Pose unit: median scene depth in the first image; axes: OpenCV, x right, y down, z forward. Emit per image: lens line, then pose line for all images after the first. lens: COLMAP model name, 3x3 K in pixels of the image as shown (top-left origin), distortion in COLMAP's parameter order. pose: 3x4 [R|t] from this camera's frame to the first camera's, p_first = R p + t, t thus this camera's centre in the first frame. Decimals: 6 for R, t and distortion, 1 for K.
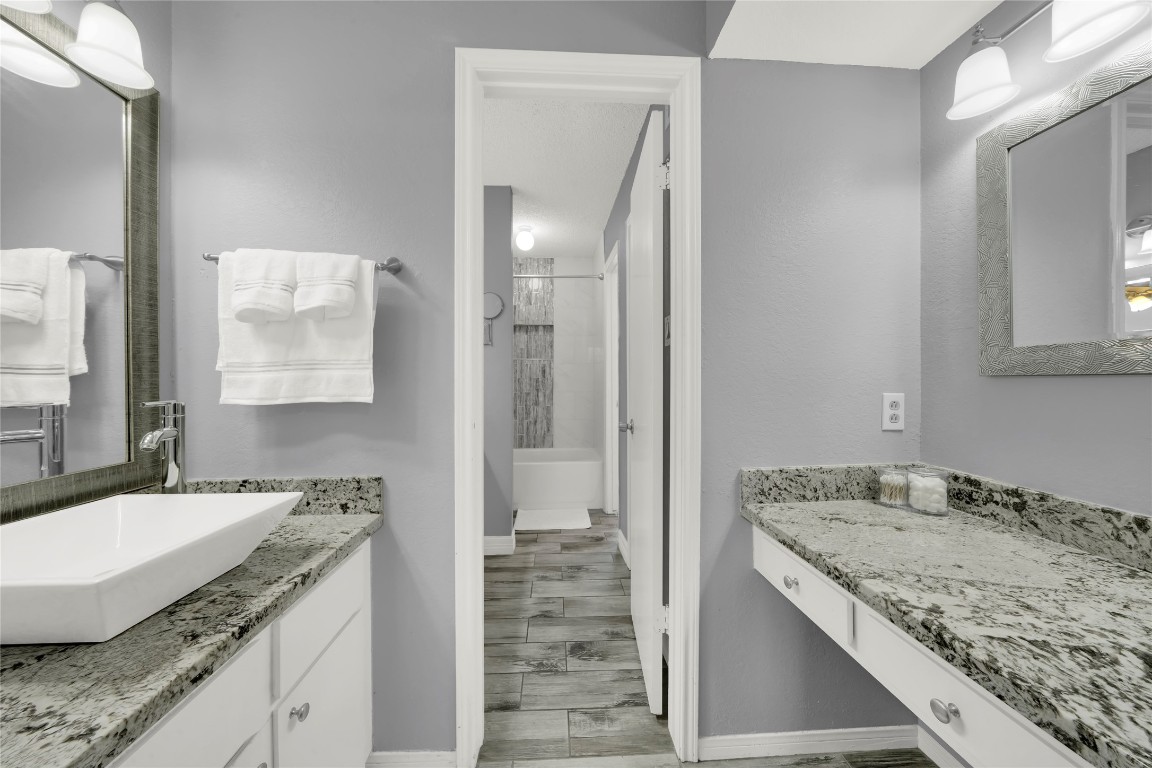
lens RADIAL K [[407.2, 0, 571.2], [0, 407.2, 381.4], [0, 0, 1]] dist [-0.006689, 0.000003]
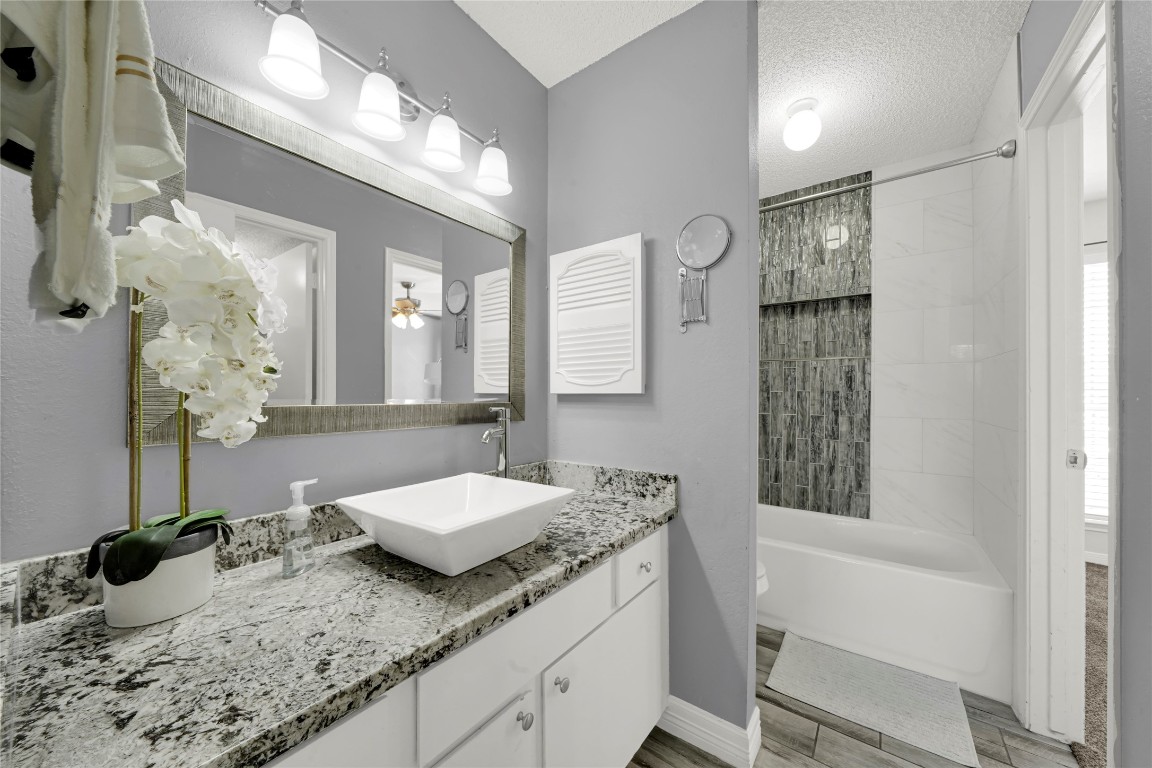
lens RADIAL K [[407.2, 0, 571.2], [0, 407.2, 381.4], [0, 0, 1]] dist [-0.006689, 0.000003]
pose [[0.769901, 0.001931, -0.638160, -0.006137], [-0.018849, 0.999628, -0.019716, -0.003454], [0.637884, 0.027208, 0.769651, 0.327361]]
